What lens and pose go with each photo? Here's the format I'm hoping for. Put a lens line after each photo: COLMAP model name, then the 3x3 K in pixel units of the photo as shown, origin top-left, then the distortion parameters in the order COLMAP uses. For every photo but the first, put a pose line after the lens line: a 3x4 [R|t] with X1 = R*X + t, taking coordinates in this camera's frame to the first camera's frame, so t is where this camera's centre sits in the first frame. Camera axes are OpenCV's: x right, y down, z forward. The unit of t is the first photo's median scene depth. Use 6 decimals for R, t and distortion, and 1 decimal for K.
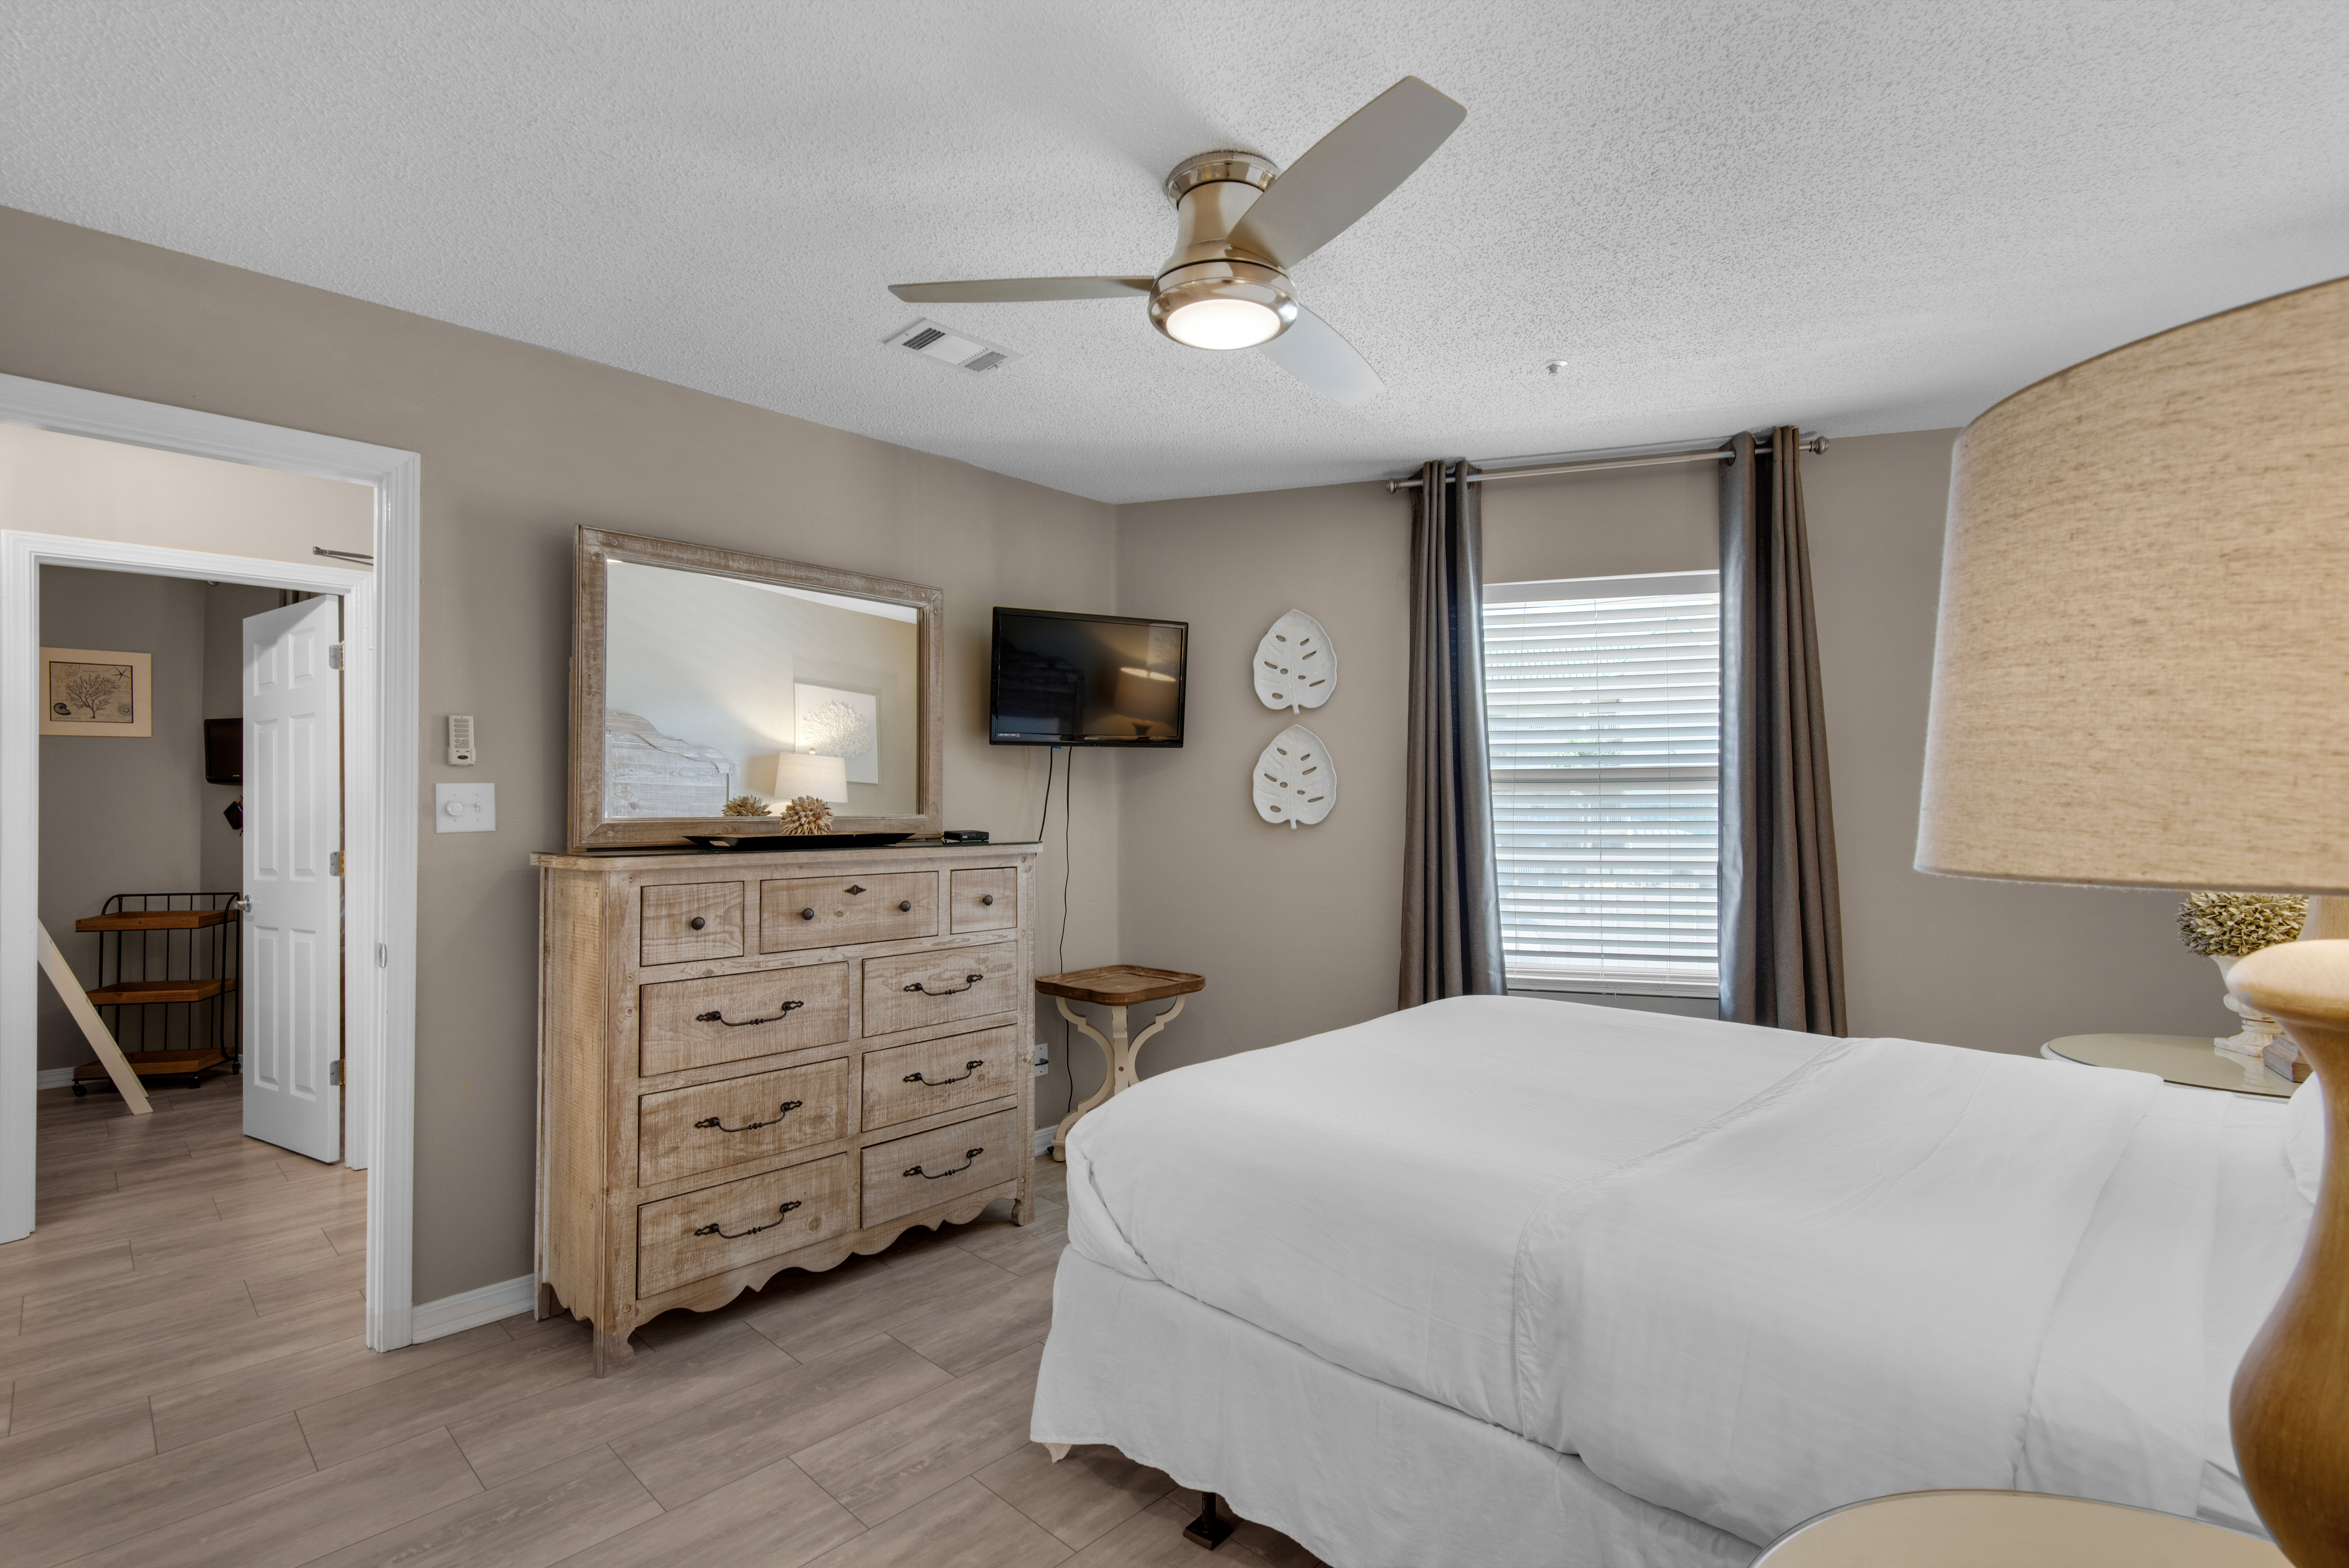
lens RADIAL K [[1076.1, 0, 1173.5], [0, 1076.1, 790.1], [0, 0, 1]] dist [-0.000948, -0.000358]
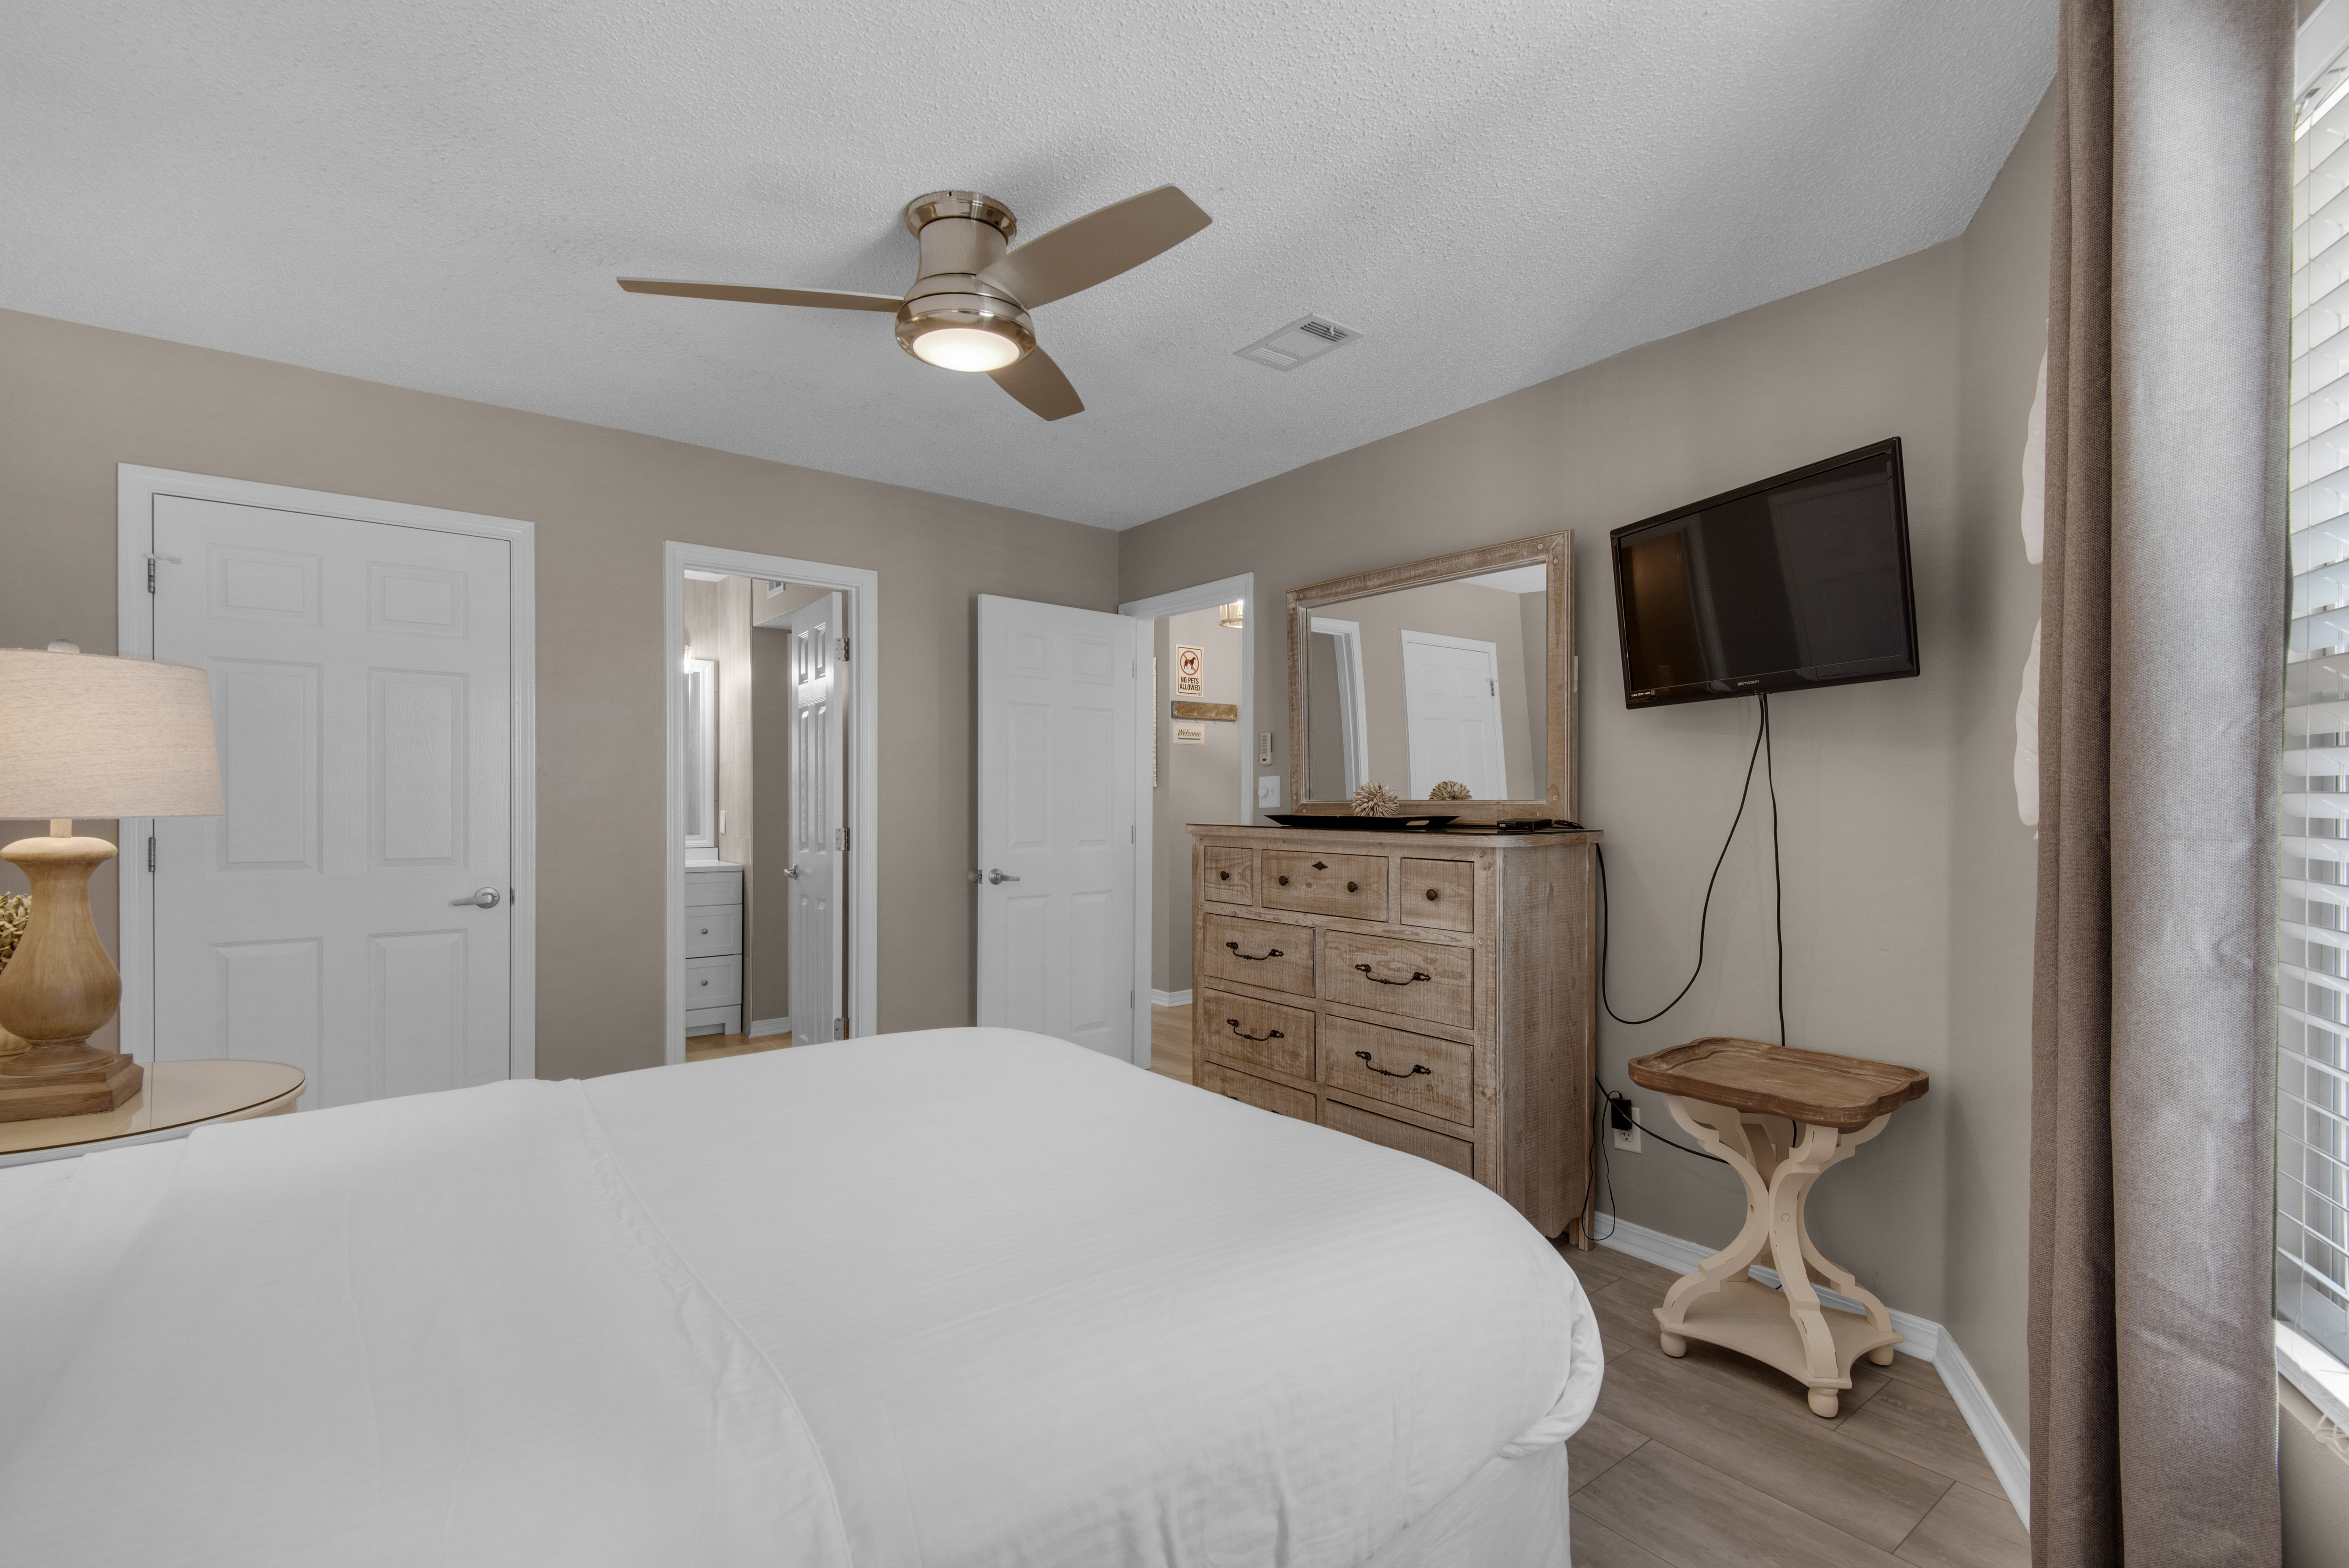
lens RADIAL K [[1076.1, 0, 1171.5], [0, 1076.1, 799.7], [0, 0, 1]] dist [-0.000948, -0.000358]
pose [[-0.167320, 0.011043, -0.985841, 0.852850], [0.022144, 0.999727, 0.007440, 0.012728], [0.985654, -0.020586, -0.167519, 1.064395]]
